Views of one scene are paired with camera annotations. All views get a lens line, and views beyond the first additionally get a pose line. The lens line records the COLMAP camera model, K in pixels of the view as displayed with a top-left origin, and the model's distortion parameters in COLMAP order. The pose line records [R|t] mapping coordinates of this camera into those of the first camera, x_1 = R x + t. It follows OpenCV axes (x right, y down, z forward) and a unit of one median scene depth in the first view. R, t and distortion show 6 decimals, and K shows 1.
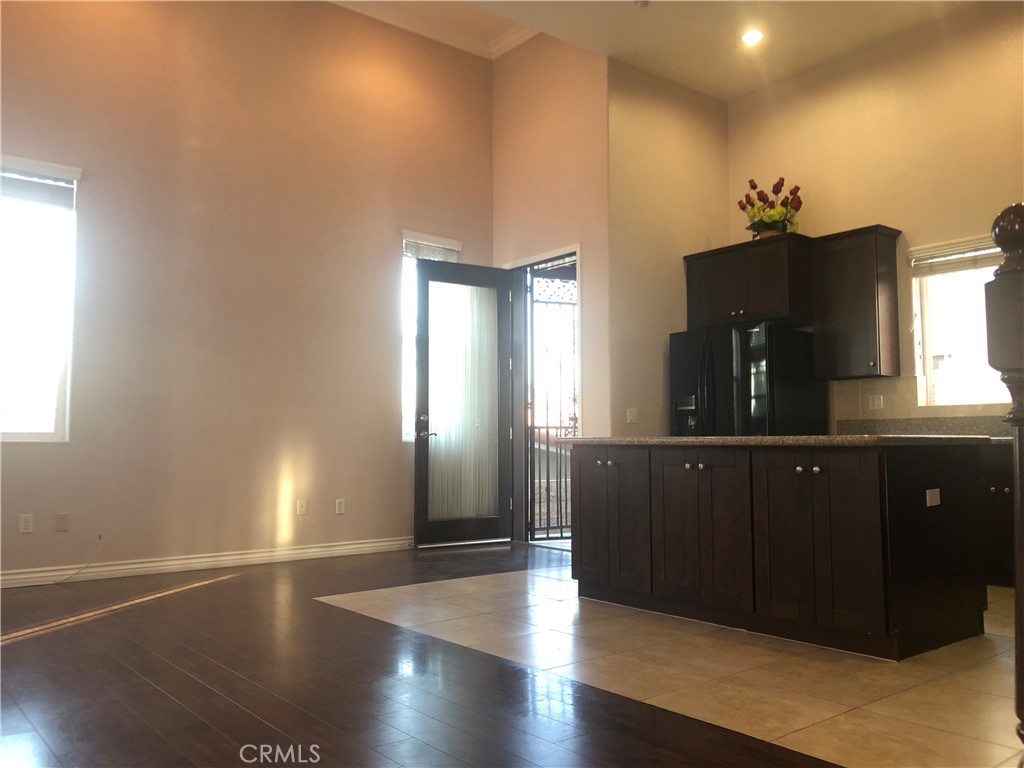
lens RADIAL K [[835.6, 0, 515.8], [0, 835.6, 379.5], [0, 0, 1]] dist [0.072036, -0.091364]
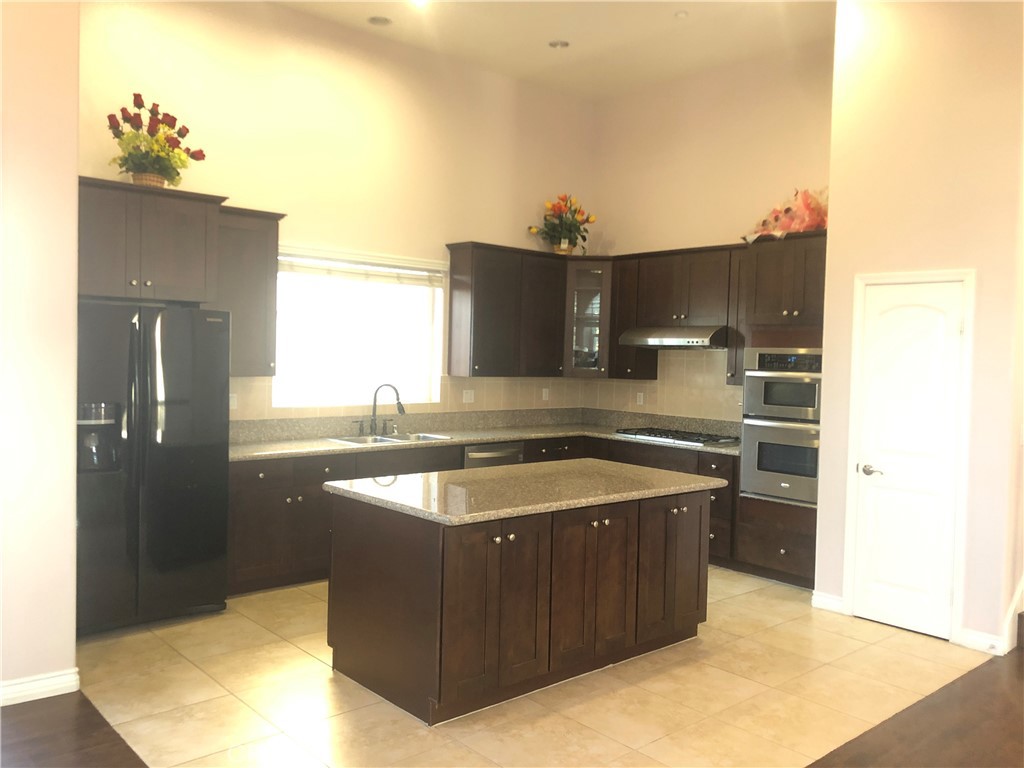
lens RADIAL K [[835.6, 0, 515.8], [0, 835.6, 379.5], [0, 0, 1]] dist [0.072036, -0.091364]
pose [[-0.053471, -0.031069, 0.998086, -0.491751], [-0.103348, 0.994321, 0.025415, -0.052030], [-0.993207, -0.101791, -0.056378, 0.753156]]
